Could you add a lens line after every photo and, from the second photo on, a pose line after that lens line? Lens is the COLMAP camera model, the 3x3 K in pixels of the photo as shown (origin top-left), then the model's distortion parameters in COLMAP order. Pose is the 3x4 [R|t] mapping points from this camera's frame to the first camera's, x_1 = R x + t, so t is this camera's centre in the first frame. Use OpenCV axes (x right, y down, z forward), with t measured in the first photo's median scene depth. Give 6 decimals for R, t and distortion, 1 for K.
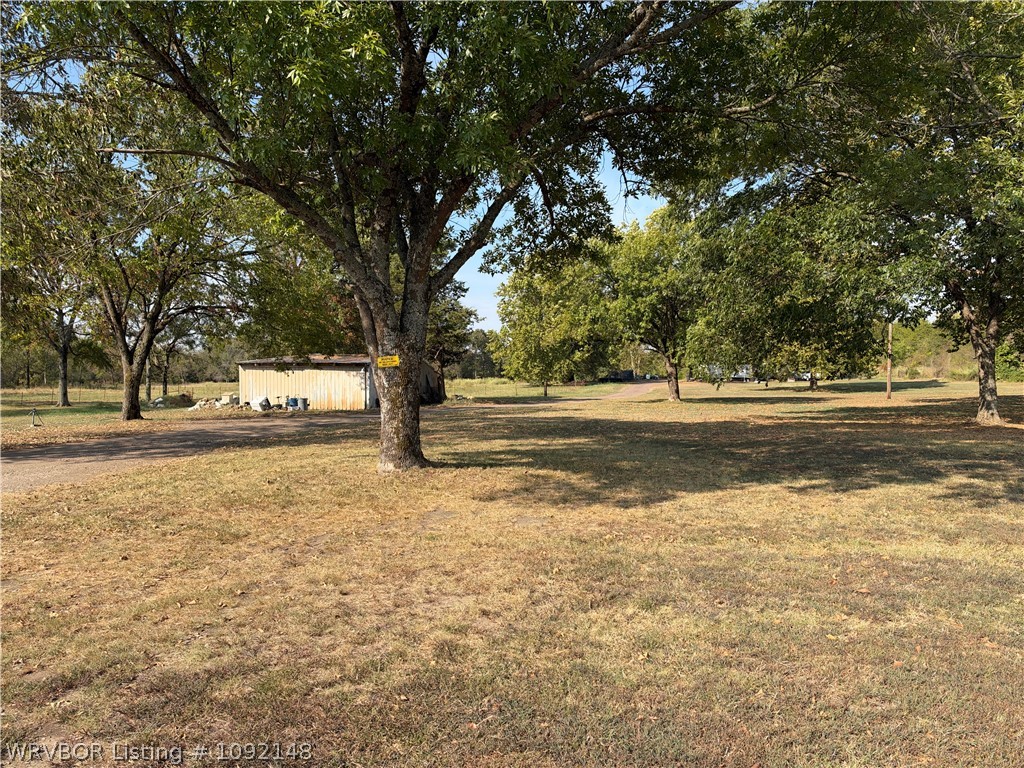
lens RADIAL K [[739.5, 0, 518.1], [0, 739.5, 378.2], [0, 0, 1]] dist [0.047036, -0.068970]
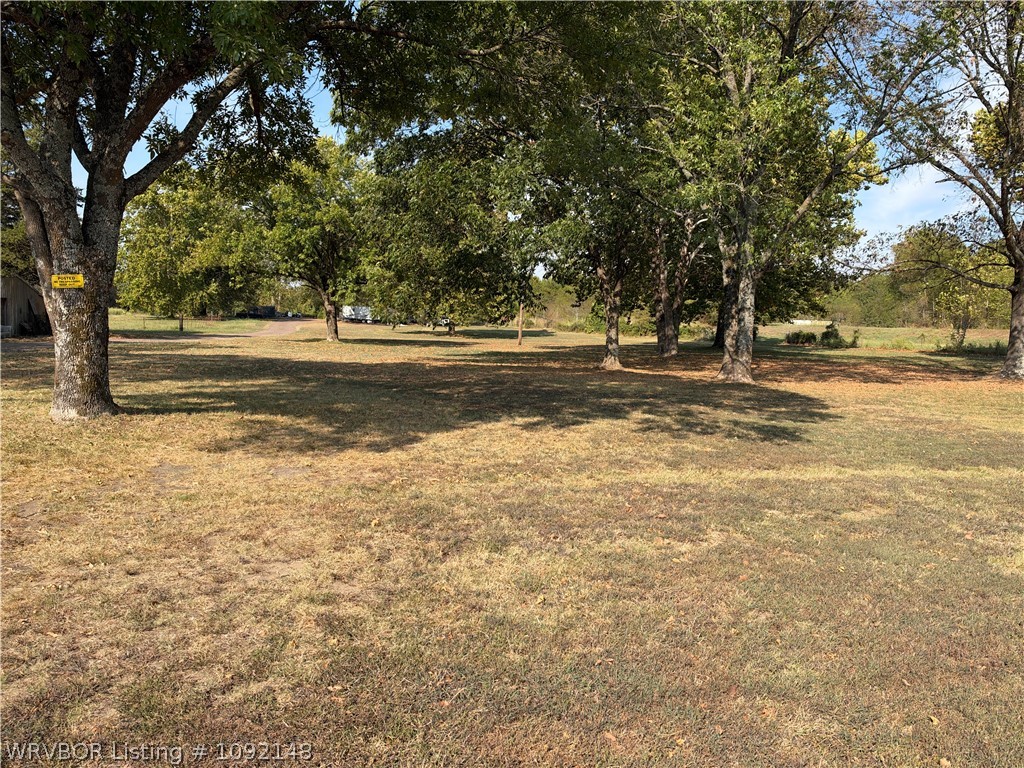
lens RADIAL K [[739.5, 0, 481.6], [0, 739.5, 375.8], [0, 0, 1]] dist [0.047036, -0.068970]
pose [[0.883727, 0.007642, 0.467940, -0.158573], [-0.044189, 0.996762, 0.067173, 0.004850], [-0.465912, -0.080040, 0.881204, 0.079995]]
